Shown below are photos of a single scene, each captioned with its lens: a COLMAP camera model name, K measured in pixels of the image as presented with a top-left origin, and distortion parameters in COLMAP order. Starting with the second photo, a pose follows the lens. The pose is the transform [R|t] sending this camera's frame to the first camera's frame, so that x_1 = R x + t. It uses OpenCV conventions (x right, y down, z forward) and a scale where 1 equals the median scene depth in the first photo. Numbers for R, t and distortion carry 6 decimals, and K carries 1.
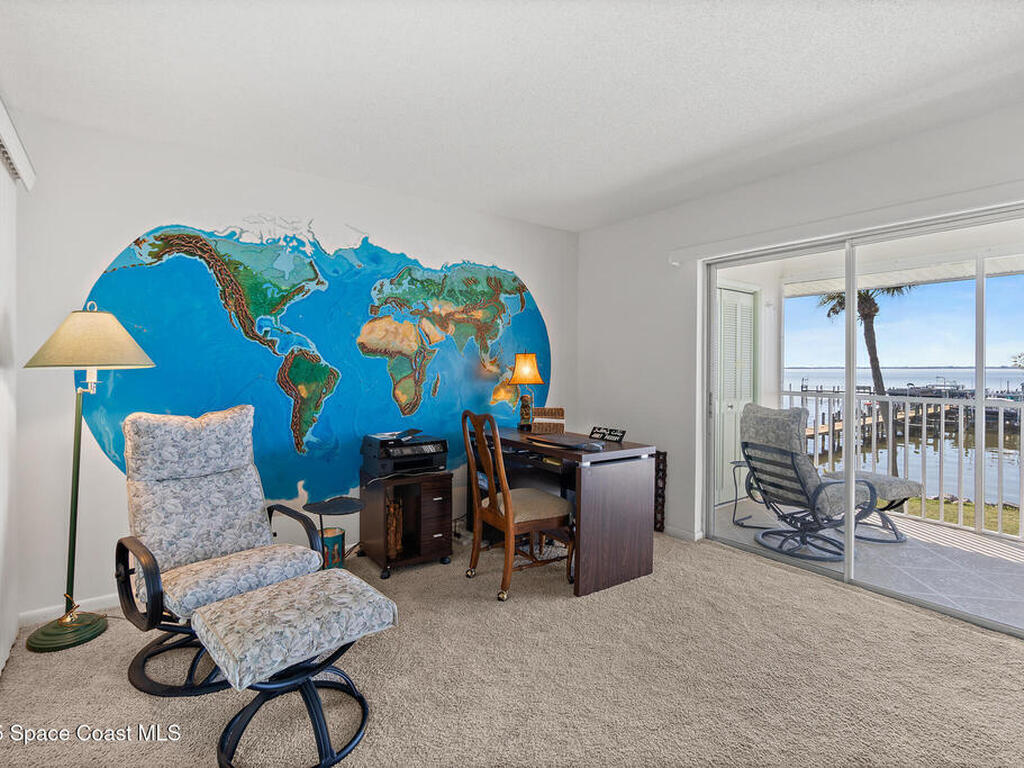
lens RADIAL K [[500.3, 0, 507.4], [0, 500.3, 366.3], [0, 0, 1]] dist [-0.000814, -0.000353]
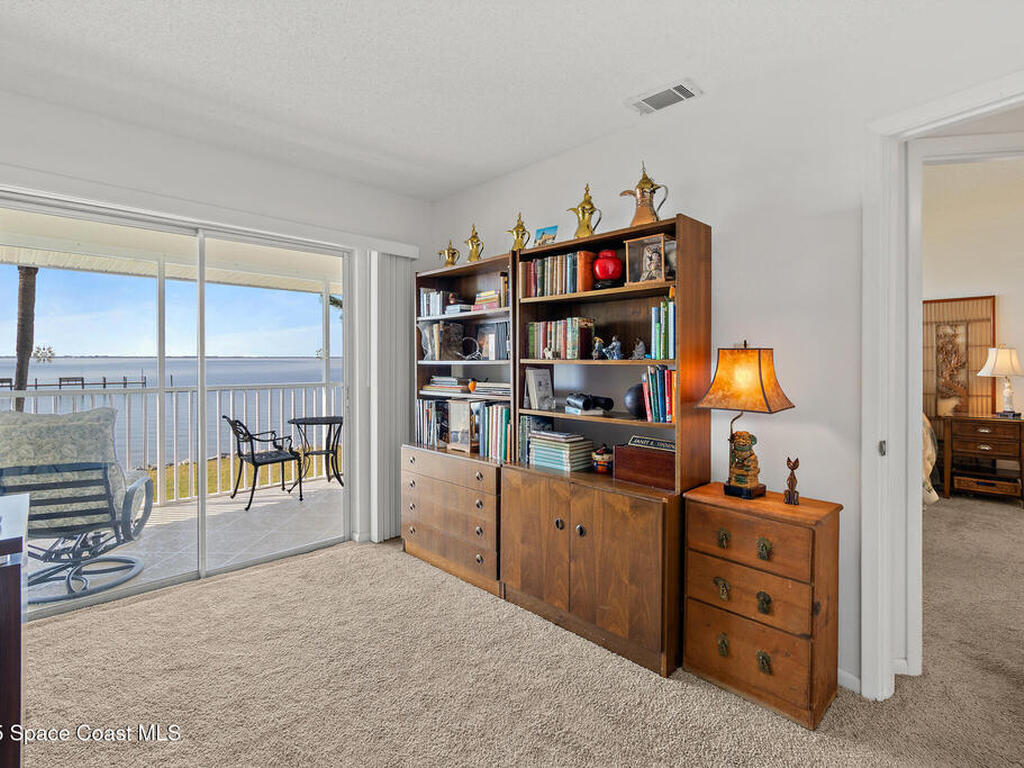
lens RADIAL K [[500.3, 0, 507.4], [0, 500.3, 366.3], [0, 0, 1]] dist [-0.000814, -0.000353]
pose [[-0.133887, -0.018738, 0.990819, -0.366815], [-0.012573, 0.999773, 0.017208, -0.008613], [-0.990917, -0.010154, -0.134092, 0.534827]]
